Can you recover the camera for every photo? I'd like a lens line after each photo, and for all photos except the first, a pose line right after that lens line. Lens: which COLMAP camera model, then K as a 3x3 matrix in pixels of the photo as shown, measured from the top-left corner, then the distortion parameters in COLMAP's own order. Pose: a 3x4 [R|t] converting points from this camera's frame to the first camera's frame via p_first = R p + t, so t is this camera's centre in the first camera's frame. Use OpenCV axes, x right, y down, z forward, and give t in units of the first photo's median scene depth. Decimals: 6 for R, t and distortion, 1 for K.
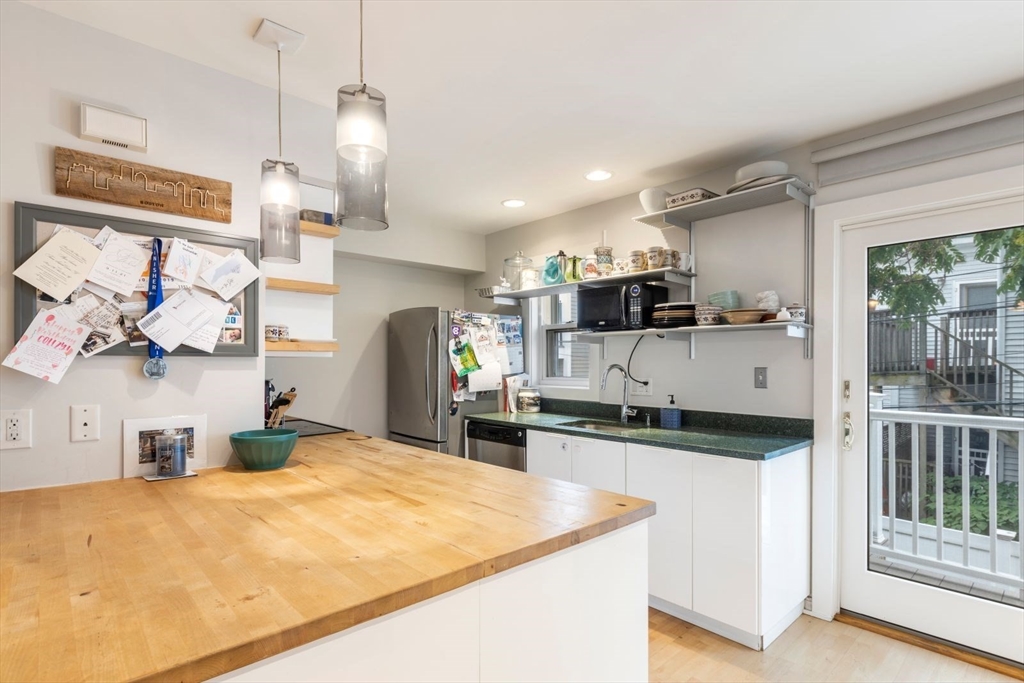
lens RADIAL K [[514.6, 0, 510.5], [0, 514.6, 363.4], [0, 0, 1]] dist [-0.000312, -0.000543]
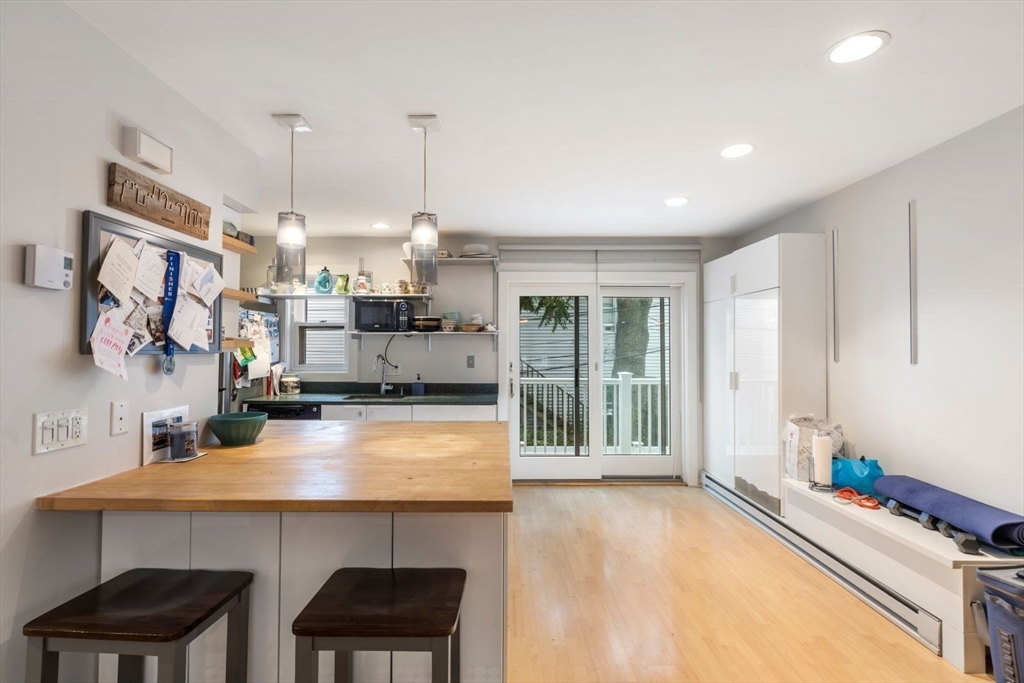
lens RADIAL K [[460.9, 0, 509.8], [0, 460.9, 339.0], [0, 0, 1]] dist [0.000413, 0.000092]
pose [[0.665109, 0.016466, 0.746565, -0.547376], [-0.001034, 0.999776, -0.021129, -0.015569], [-0.746746, 0.013282, 0.664977, -0.138757]]
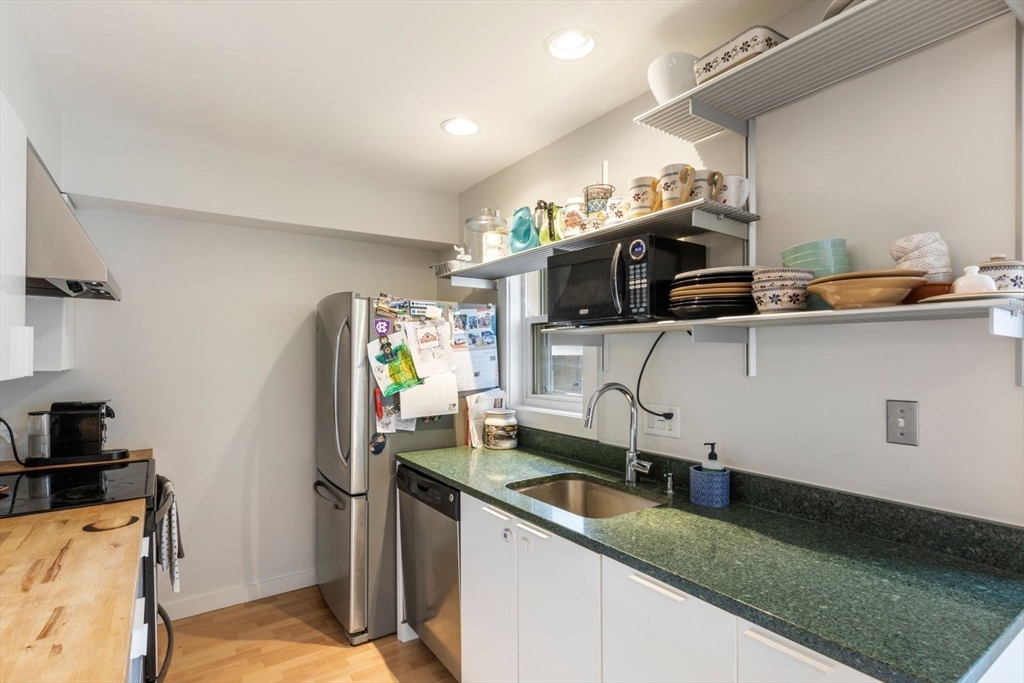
lens RADIAL K [[507.9, 0, 510.2], [0, 507.9, 354.1], [0, 0, 1]] dist [0.000836, 0.000150]
pose [[0.989691, -0.001746, -0.143209, 0.180308], [0.000948, 0.999984, -0.005636, -0.028813], [0.143216, 0.005442, 0.989676, 0.442033]]
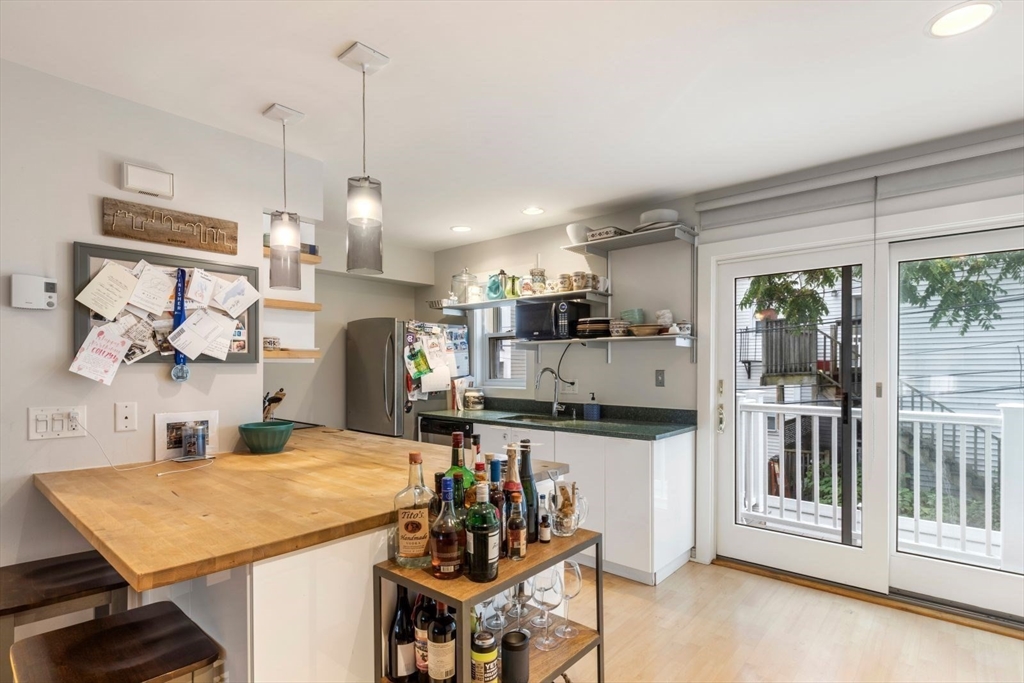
lens RADIAL K [[520.4, 0, 511.1], [0, 520.4, 368.1], [0, 0, 1]] dist [-0.000307, 0.000602]
pose [[0.993110, -0.003218, 0.117139, -0.023025], [0.002728, 0.999987, 0.004345, -0.002943], [-0.117152, -0.003996, 0.993106, -0.201195]]
